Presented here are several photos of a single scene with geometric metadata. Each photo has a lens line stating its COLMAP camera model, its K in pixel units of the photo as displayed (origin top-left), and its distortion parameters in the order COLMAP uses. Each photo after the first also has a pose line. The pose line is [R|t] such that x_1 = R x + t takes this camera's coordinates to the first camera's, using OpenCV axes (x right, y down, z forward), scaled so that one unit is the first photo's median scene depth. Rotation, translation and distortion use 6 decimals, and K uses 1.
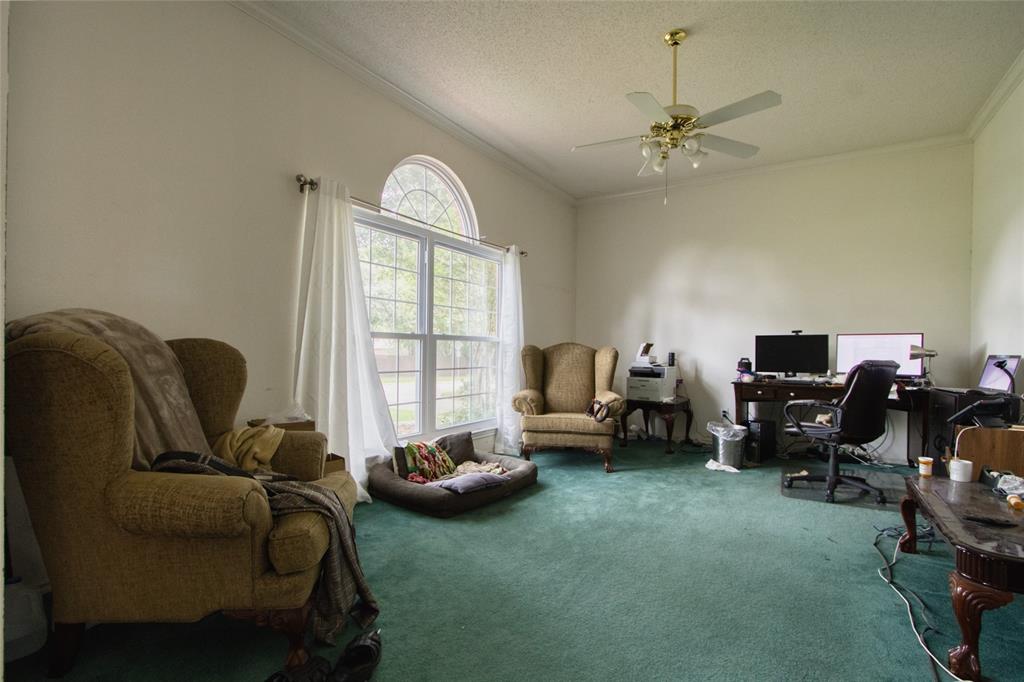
lens RADIAL K [[463.2, 0, 516.4], [0, 463.2, 354.5], [0, 0, 1]] dist [-0.016959, 0.000717]
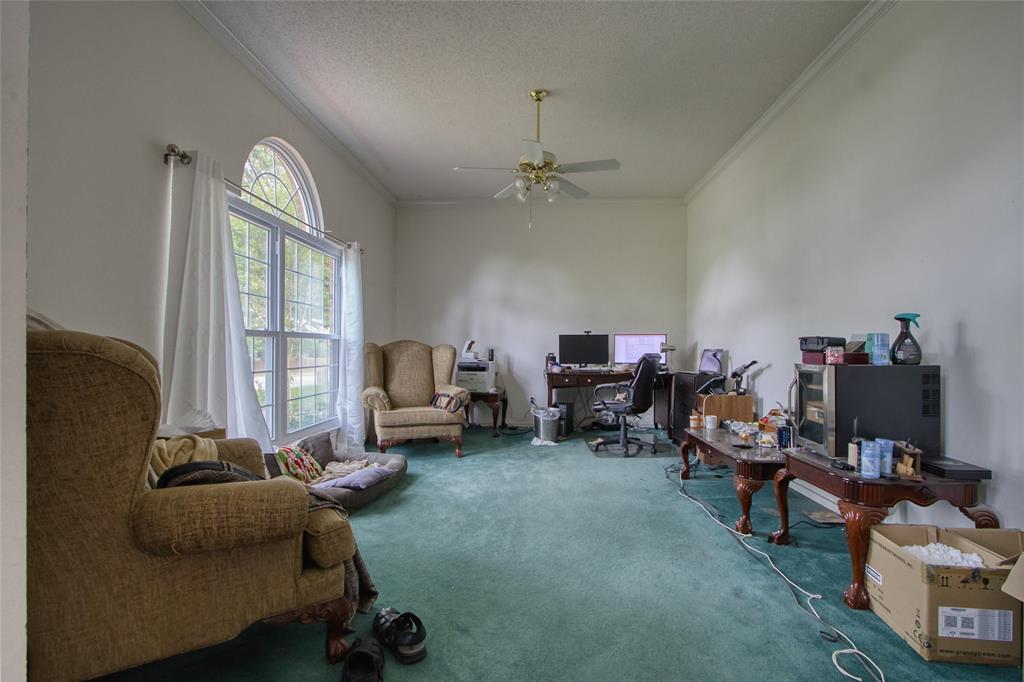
lens RADIAL K [[470.0, 0, 513.8], [0, 470.0, 352.4], [0, 0, 1]] dist [-0.020139, 0.000870]
pose [[0.867965, -0.011072, 0.496502, -0.251818], [0.009650, 0.999939, 0.005429, -0.002301], [-0.496532, 0.000079, 0.868019, -0.044477]]
